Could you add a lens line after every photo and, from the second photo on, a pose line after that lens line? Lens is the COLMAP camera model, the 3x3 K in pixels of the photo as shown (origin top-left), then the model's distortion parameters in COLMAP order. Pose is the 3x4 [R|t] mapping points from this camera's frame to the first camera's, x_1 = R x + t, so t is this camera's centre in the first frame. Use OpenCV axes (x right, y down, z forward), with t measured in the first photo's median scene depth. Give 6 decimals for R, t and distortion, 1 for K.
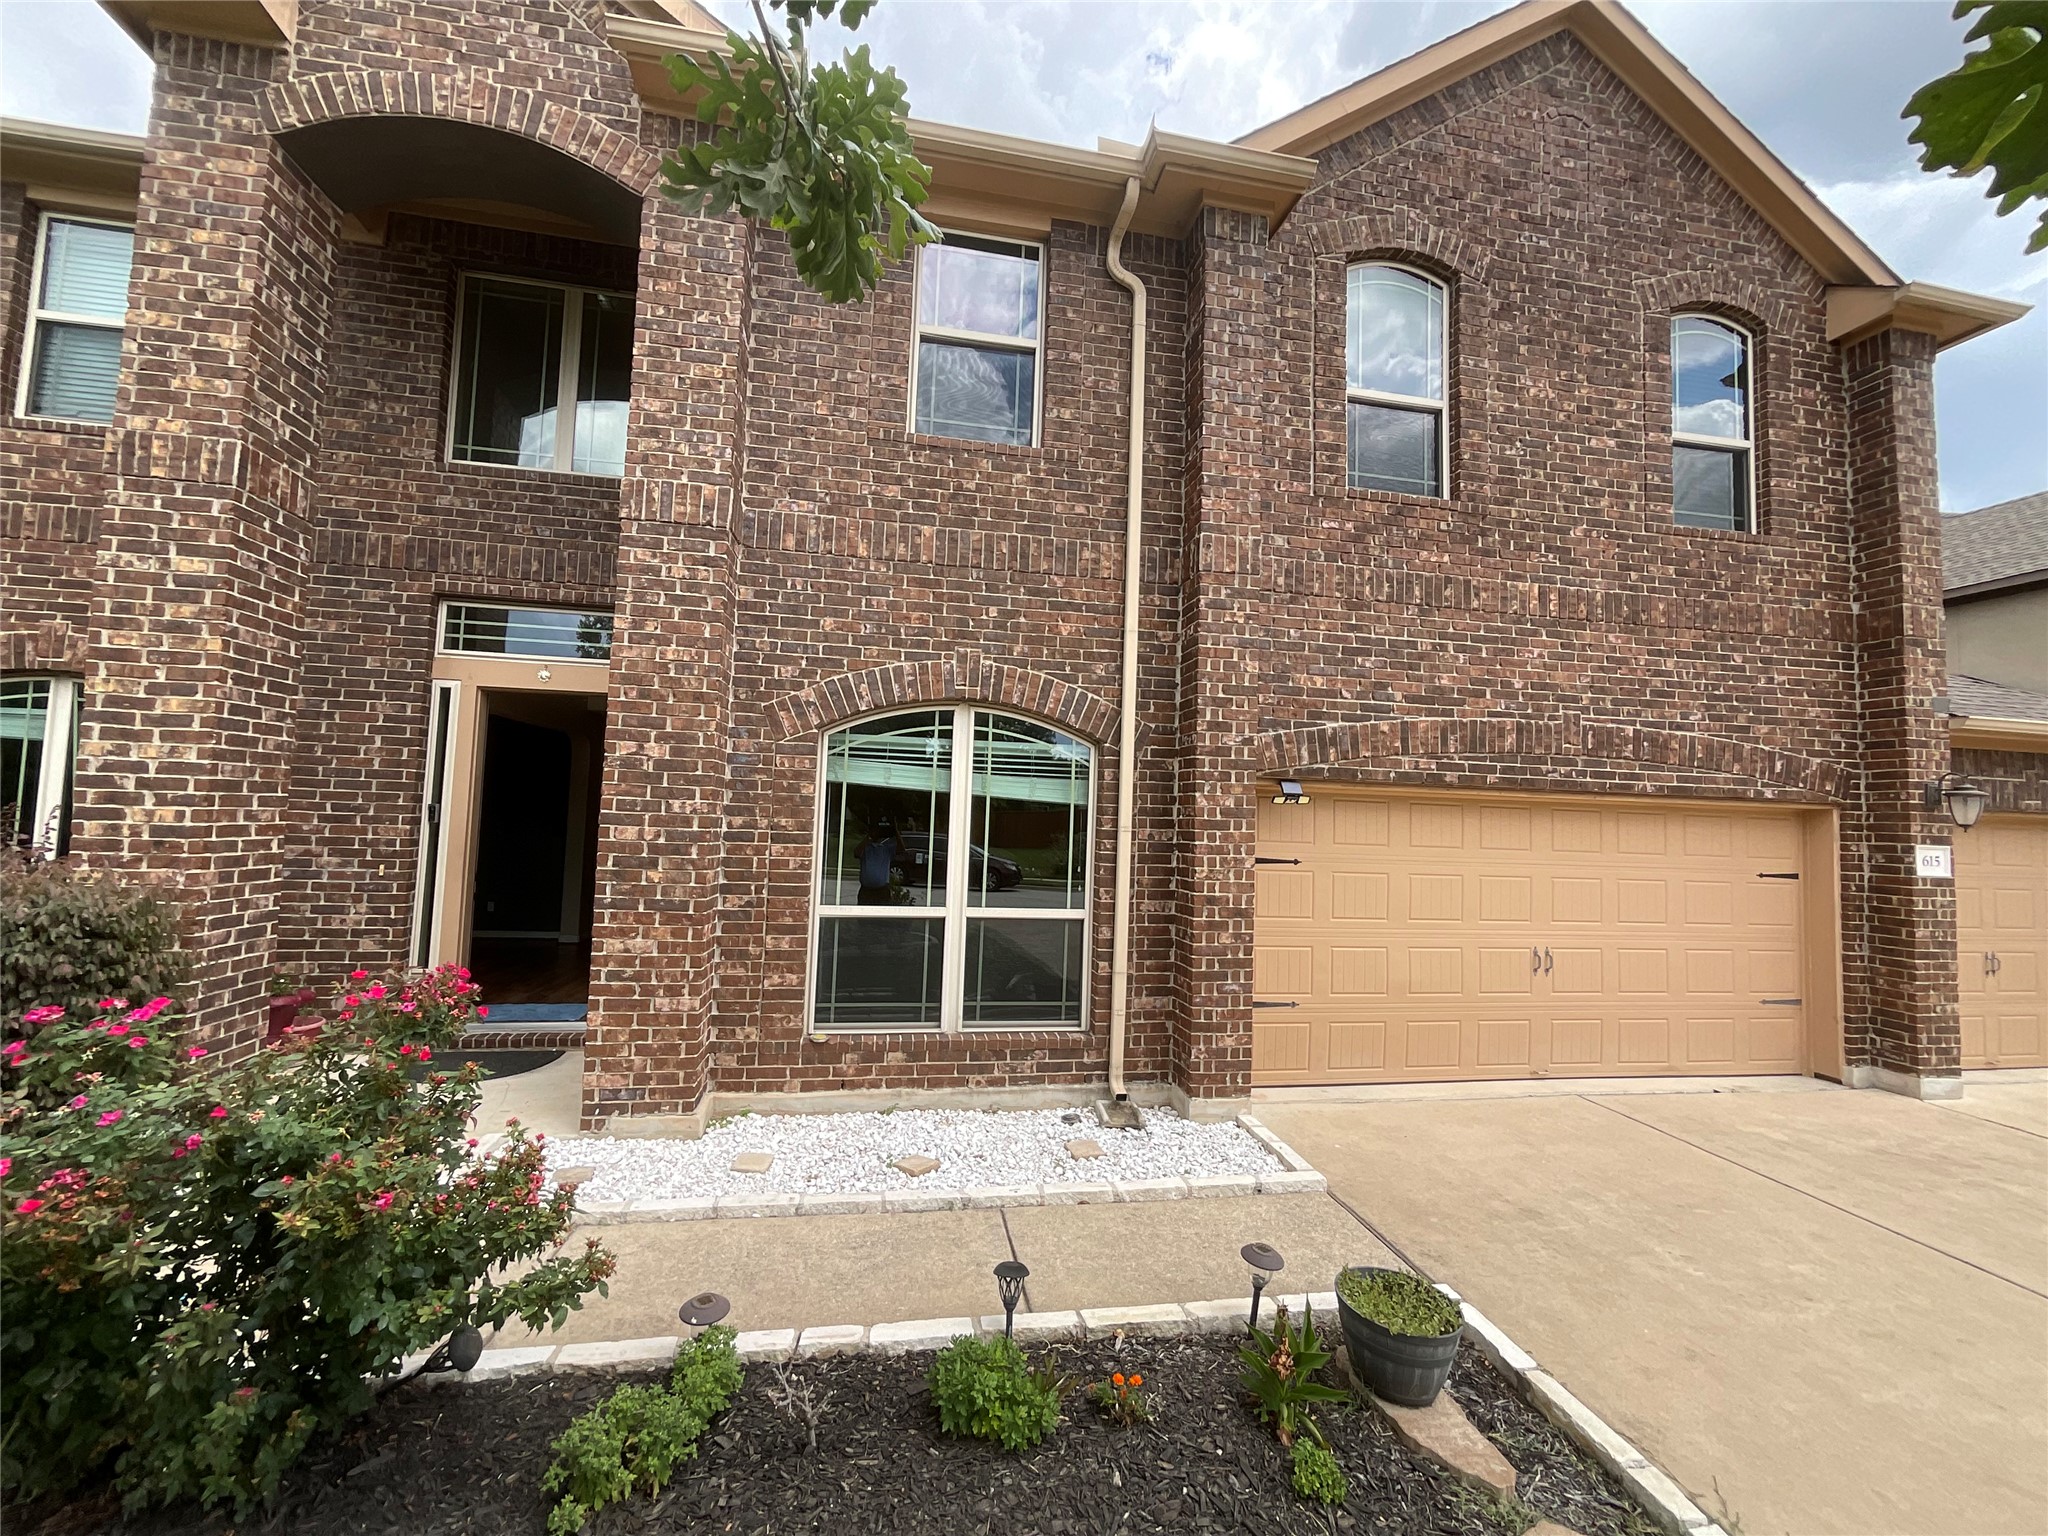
lens RADIAL K [[826.4, 0, 1026.0], [0, 826.4, 767.0], [0, 0, 1]] dist [0.001289, 0.002591]
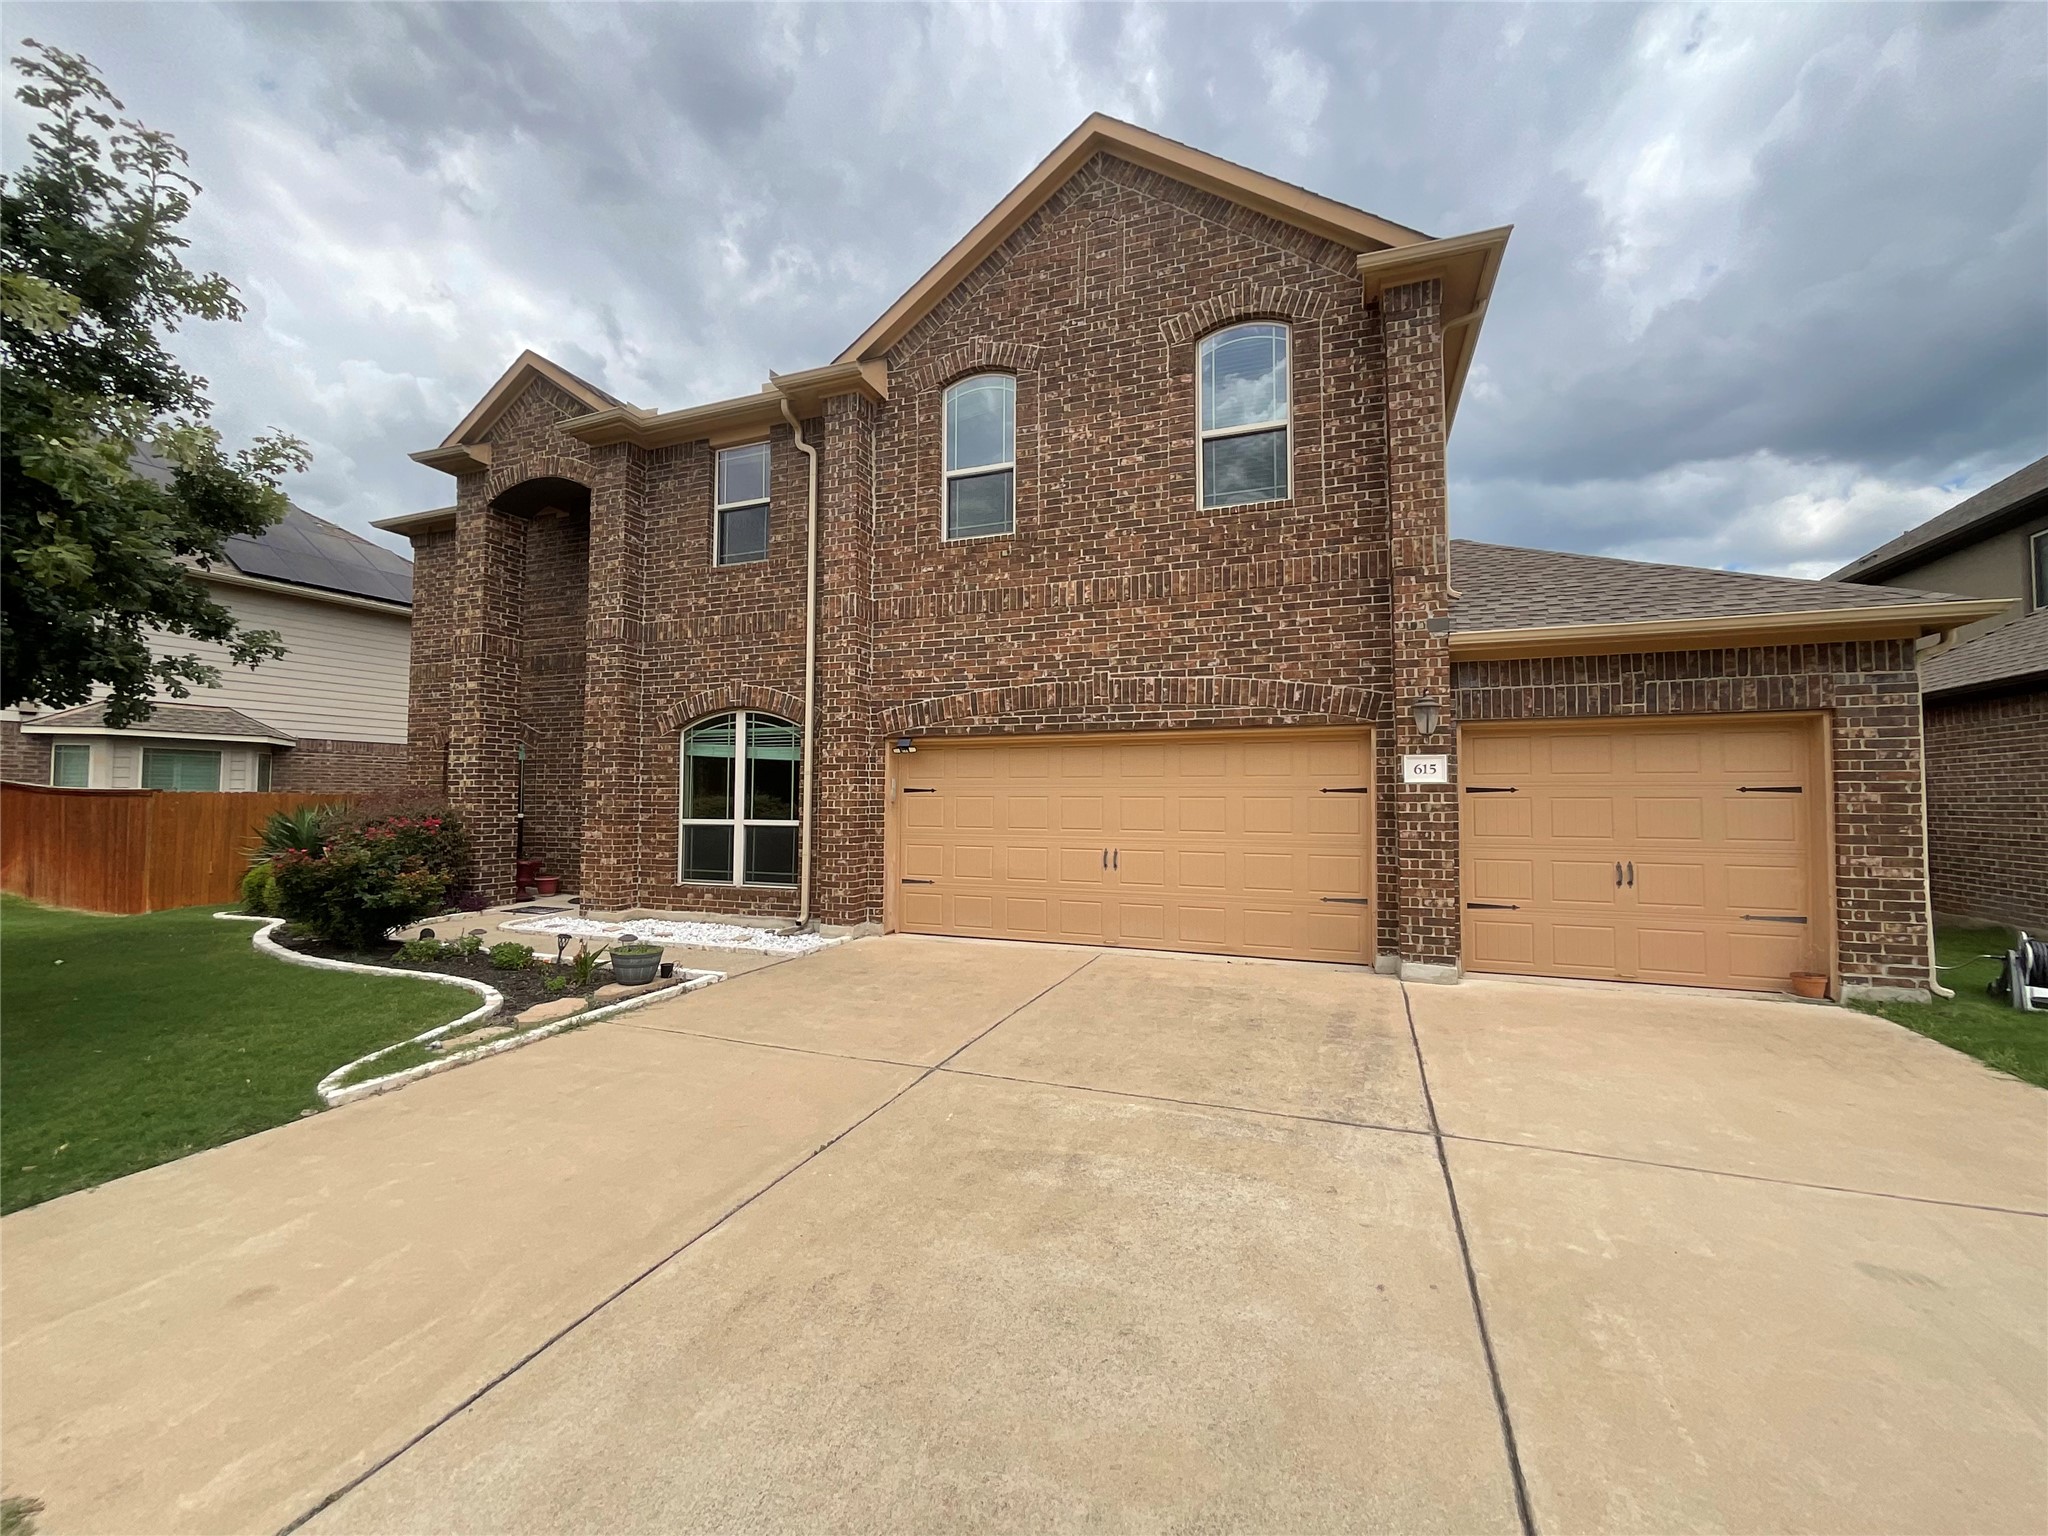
lens RADIAL K [[826.4, 0, 1019.3], [0, 826.4, 765.3], [0, 0, 1]] dist [0.001289, 0.002591]
pose [[0.853060, -0.054201, -0.518991, 1.267125], [0.060574, 0.998153, -0.004678, 0.085300], [0.518286, -0.027446, 0.854767, -0.224557]]
